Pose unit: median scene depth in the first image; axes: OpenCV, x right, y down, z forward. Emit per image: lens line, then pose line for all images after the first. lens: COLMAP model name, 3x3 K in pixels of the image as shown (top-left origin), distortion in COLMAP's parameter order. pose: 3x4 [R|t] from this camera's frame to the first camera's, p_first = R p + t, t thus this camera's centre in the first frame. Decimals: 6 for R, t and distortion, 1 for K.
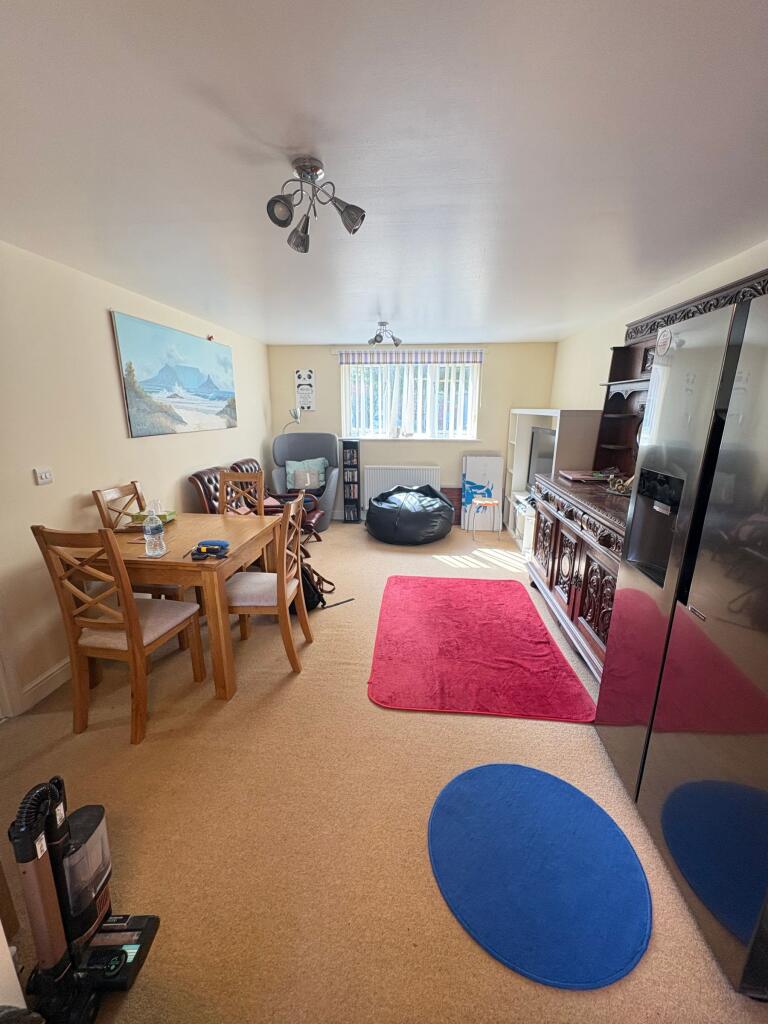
lens RADIAL K [[409.4, 0, 384.0], [0, 409.4, 512.4], [0, 0, 1]] dist [-0.002419, 0.000636]
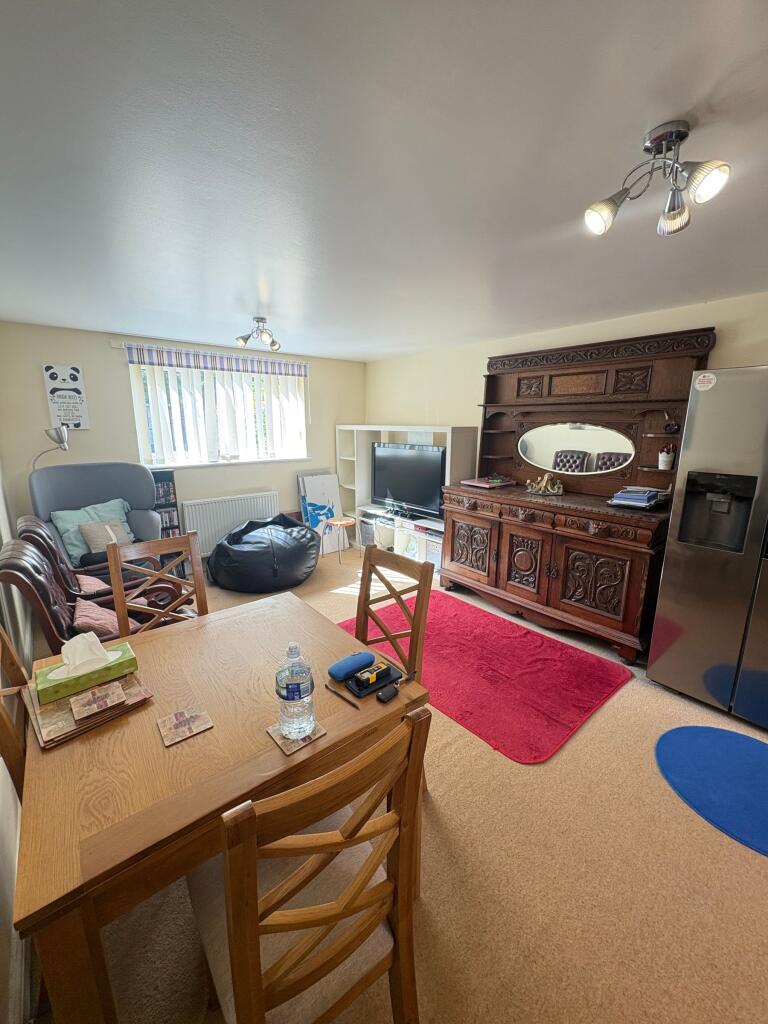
lens RADIAL K [[409.4, 0, 384.7], [0, 409.4, 511.8], [0, 0, 1]] dist [-0.002419, 0.000636]
pose [[0.704460, -0.153504, 0.692945, -0.319116], [0.175865, 0.983637, 0.039112, -0.063916], [-0.687610, 0.094312, 0.719929, 0.223306]]
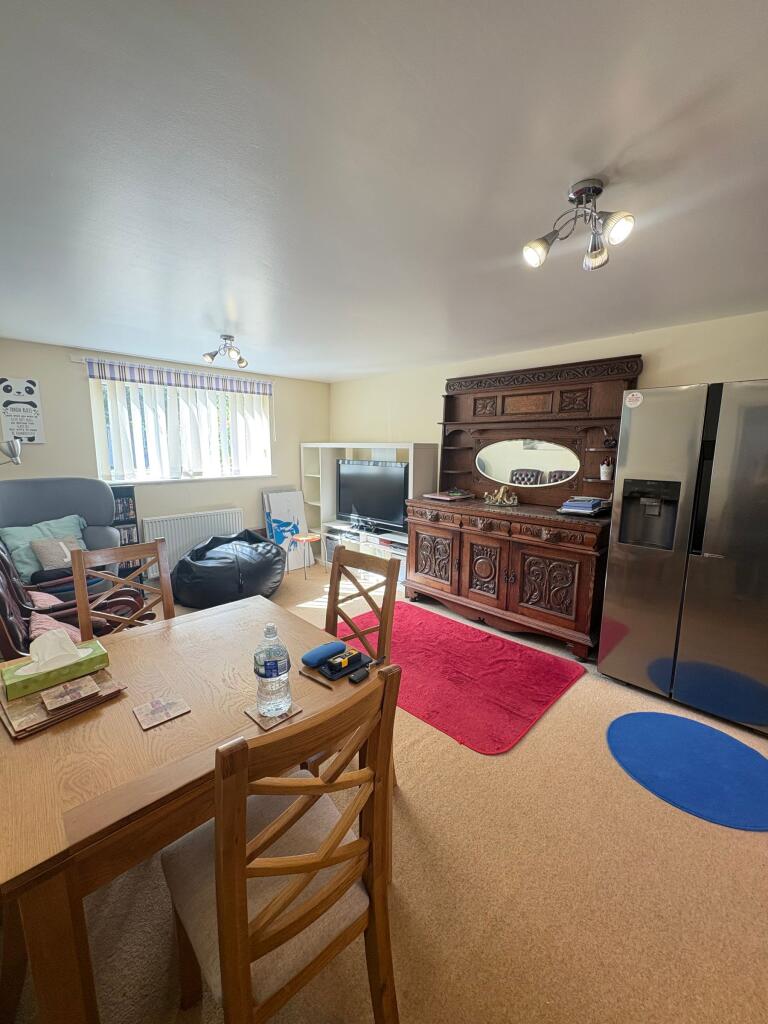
lens RADIAL K [[409.4, 0, 385.4], [0, 409.4, 511.9], [0, 0, 1]] dist [-0.002419, 0.000636]
pose [[0.636871, -0.120890, 0.761433, -0.338105], [0.186325, 0.982488, 0.000142, -0.047601], [-0.748116, 0.141784, 0.648243, 0.213614]]
